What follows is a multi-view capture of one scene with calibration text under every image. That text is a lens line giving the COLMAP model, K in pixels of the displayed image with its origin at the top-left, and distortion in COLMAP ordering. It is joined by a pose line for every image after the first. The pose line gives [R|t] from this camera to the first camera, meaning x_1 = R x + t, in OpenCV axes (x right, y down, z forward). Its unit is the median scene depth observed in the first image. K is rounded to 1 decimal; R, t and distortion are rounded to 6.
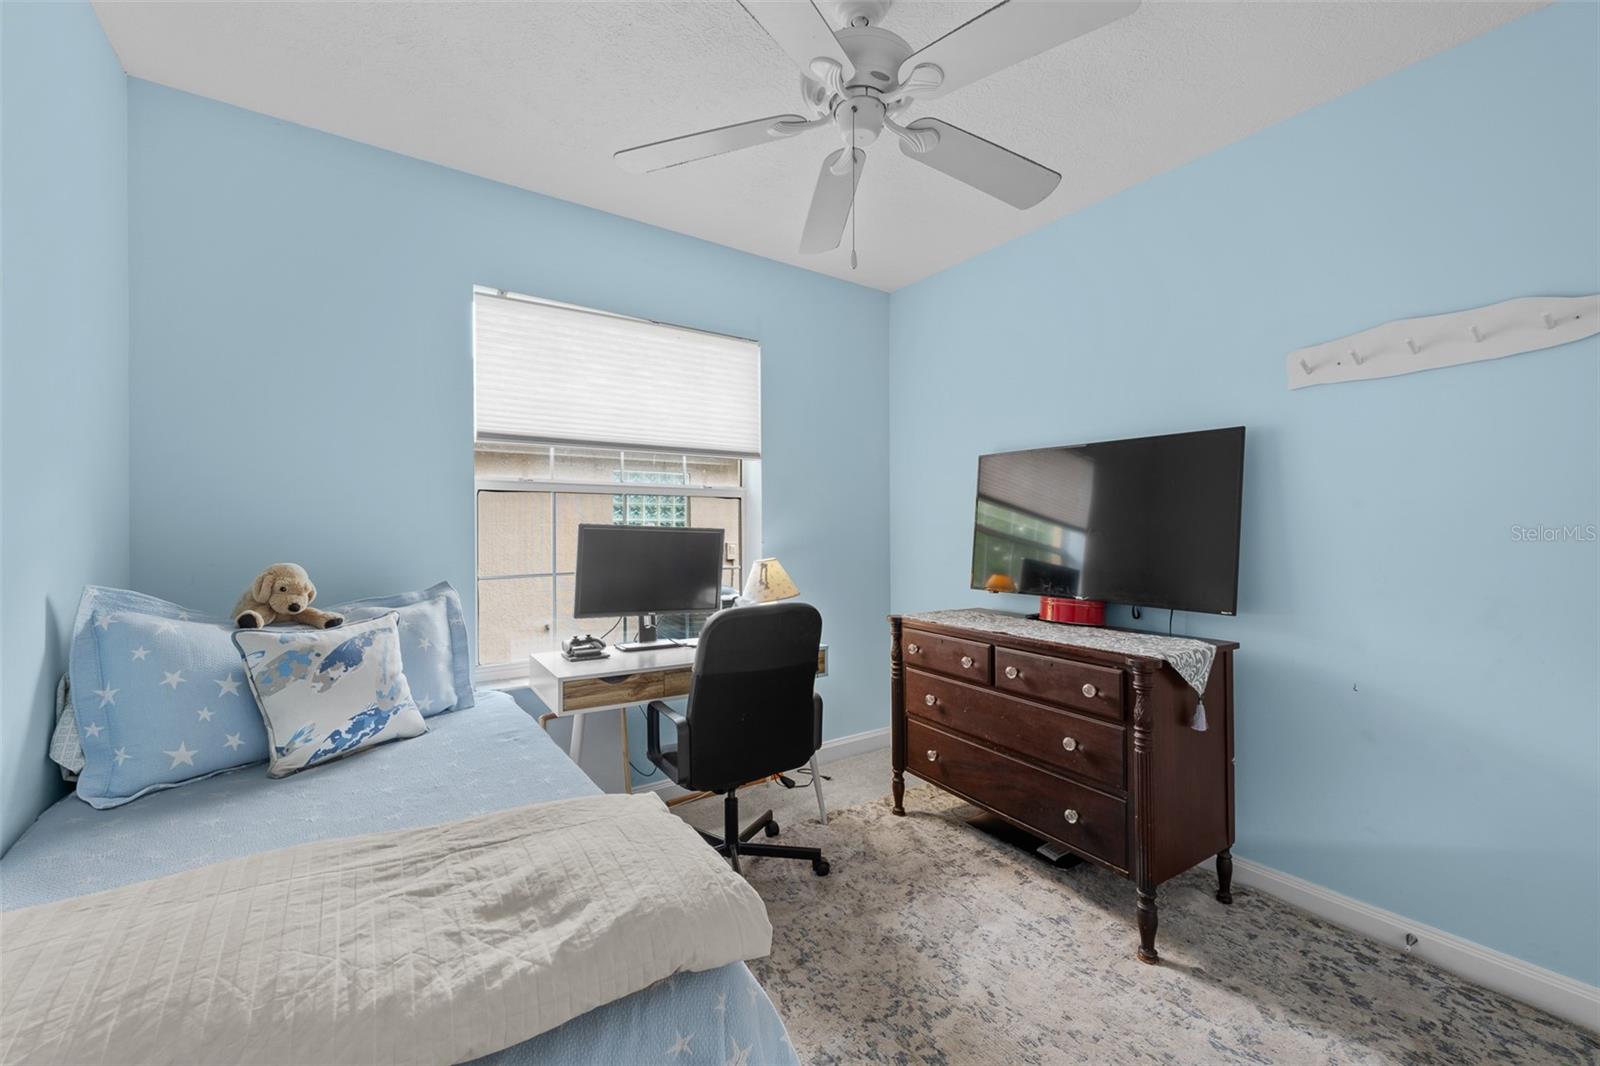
lens RADIAL K [[641.3, 0, 792.6], [0, 641.3, 530.2], [0, 0, 1]] dist [0.003197, -0.000129]
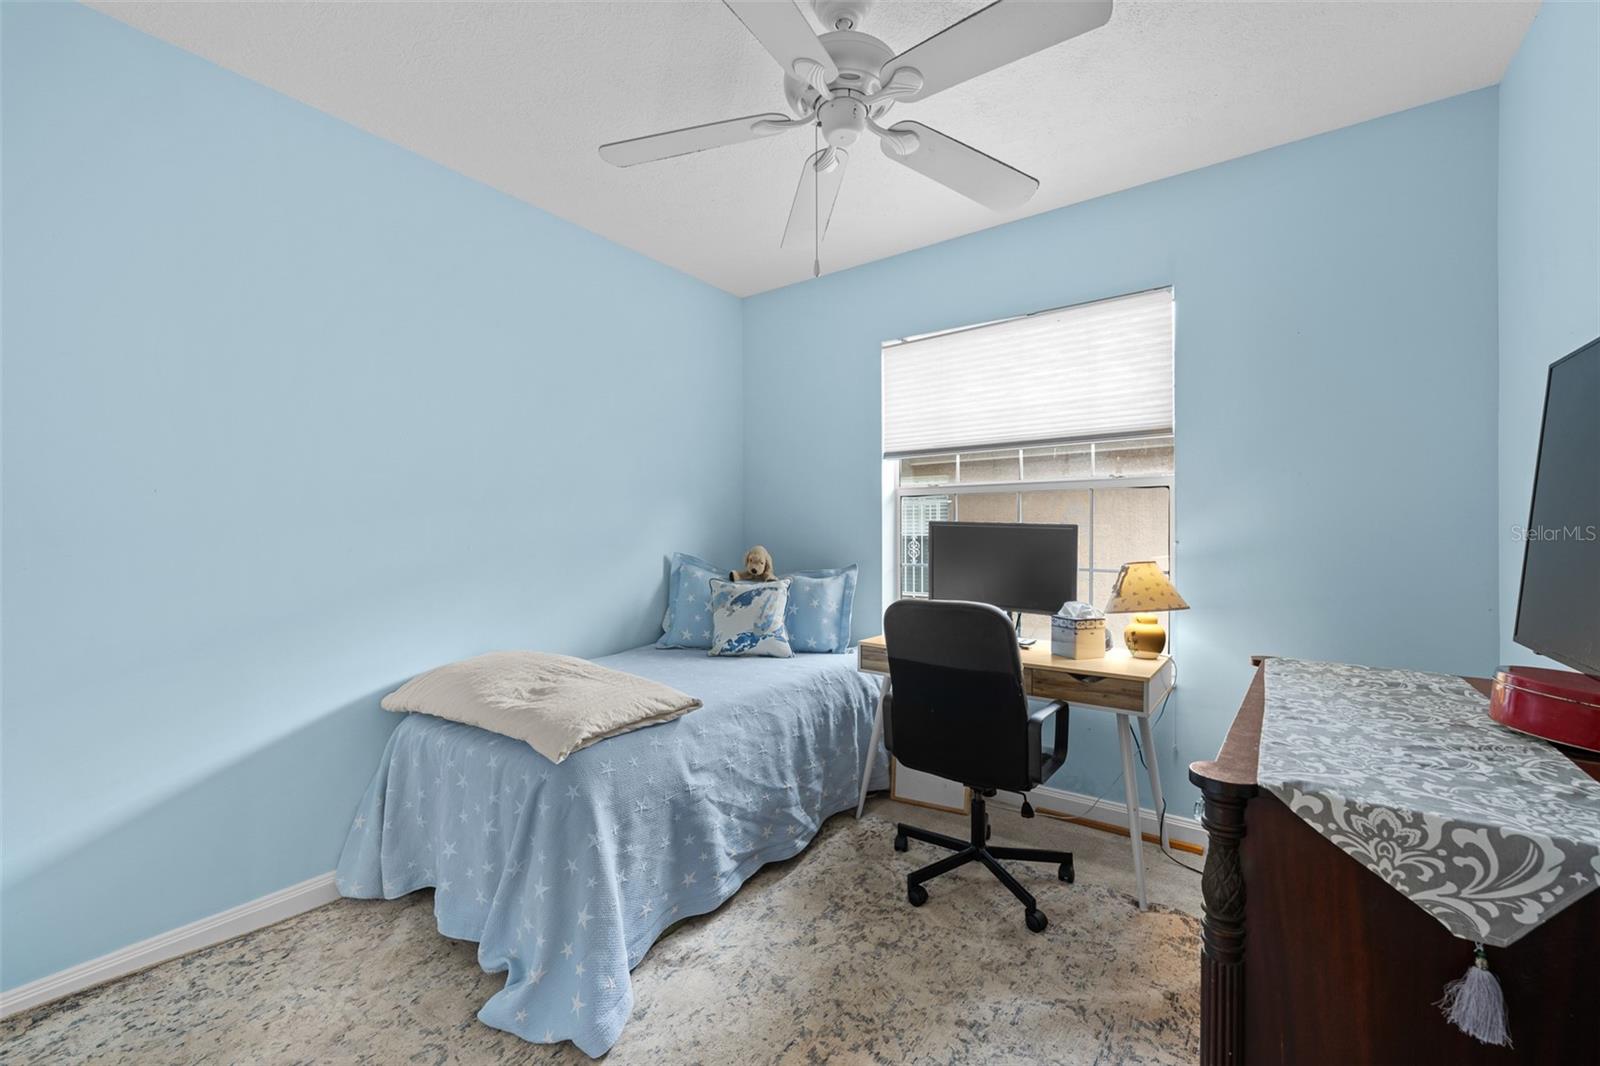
lens RADIAL K [[641.3, 0, 792.5], [0, 641.3, 533.7], [0, 0, 1]] dist [0.003197, -0.000129]
pose [[0.324956, 0.002250, -0.945727, 0.919280], [-0.000083, 0.999997, 0.002350, 0.012978], [0.945729, -0.000686, 0.324955, 0.521634]]
